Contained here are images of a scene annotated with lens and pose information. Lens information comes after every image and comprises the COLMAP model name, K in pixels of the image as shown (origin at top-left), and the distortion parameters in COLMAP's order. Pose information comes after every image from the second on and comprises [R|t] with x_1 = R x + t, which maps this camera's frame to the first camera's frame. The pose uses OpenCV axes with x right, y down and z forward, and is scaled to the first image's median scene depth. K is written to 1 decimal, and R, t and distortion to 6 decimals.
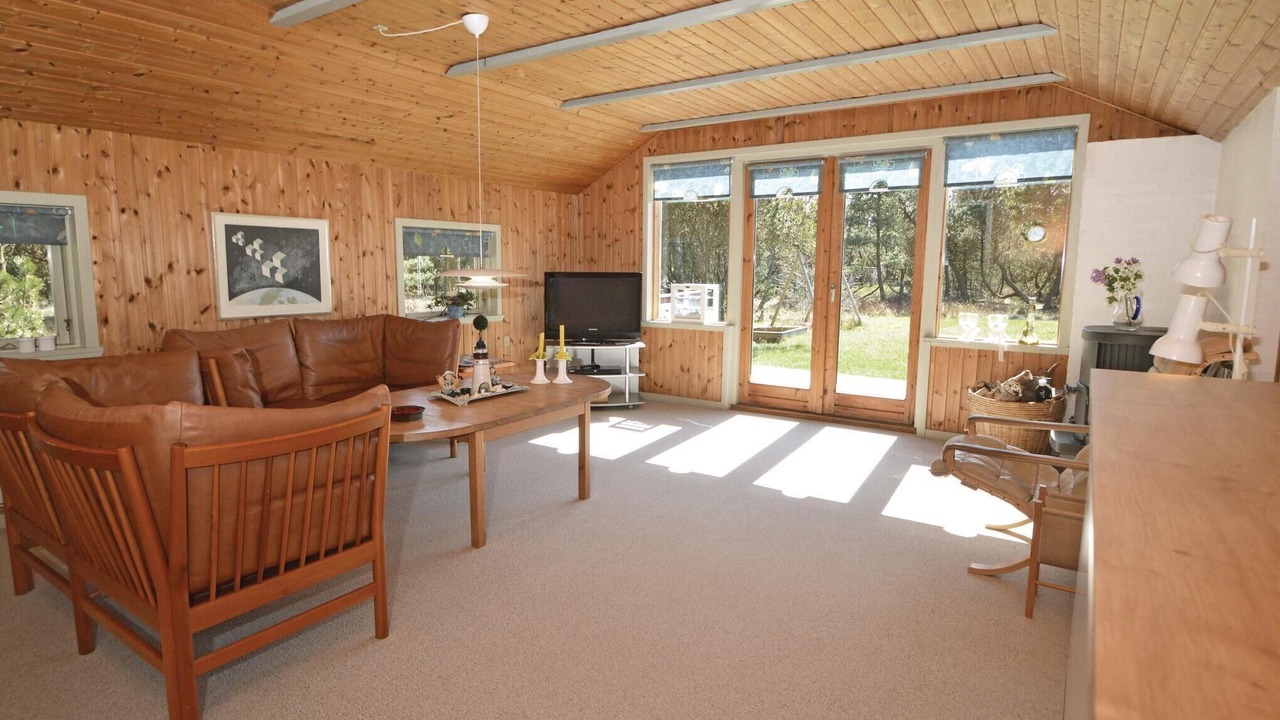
lens RADIAL K [[657.6, 0, 638.2], [0, 657.6, 352.8], [0, 0, 1]] dist [-0.001101, -0.001524]
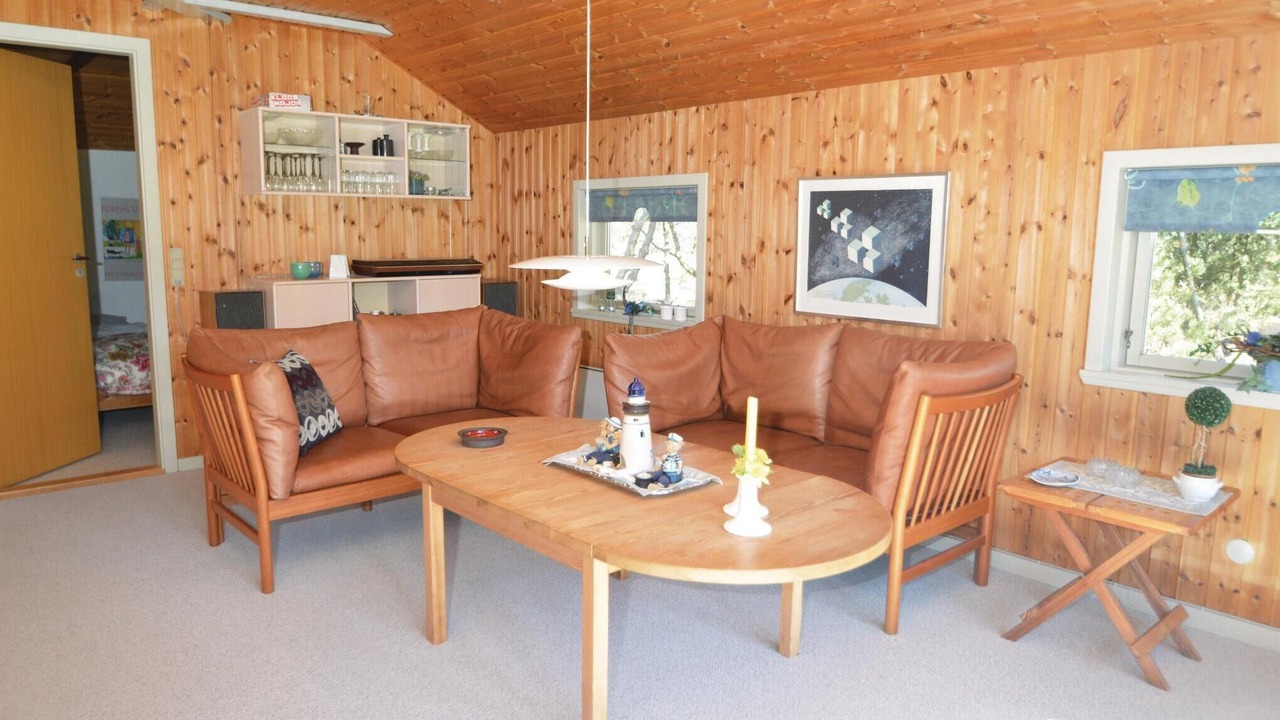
lens RADIAL K [[863.4, 0, 641.3], [0, 863.4, 359.5], [0, 0, 1]] dist [-0.021121, 0.000290]
pose [[-0.234556, 0.136495, -0.962472, 0.399675], [-0.139864, 0.975053, 0.172364, -0.143574], [0.961988, 0.175045, -0.209614, 1.009651]]
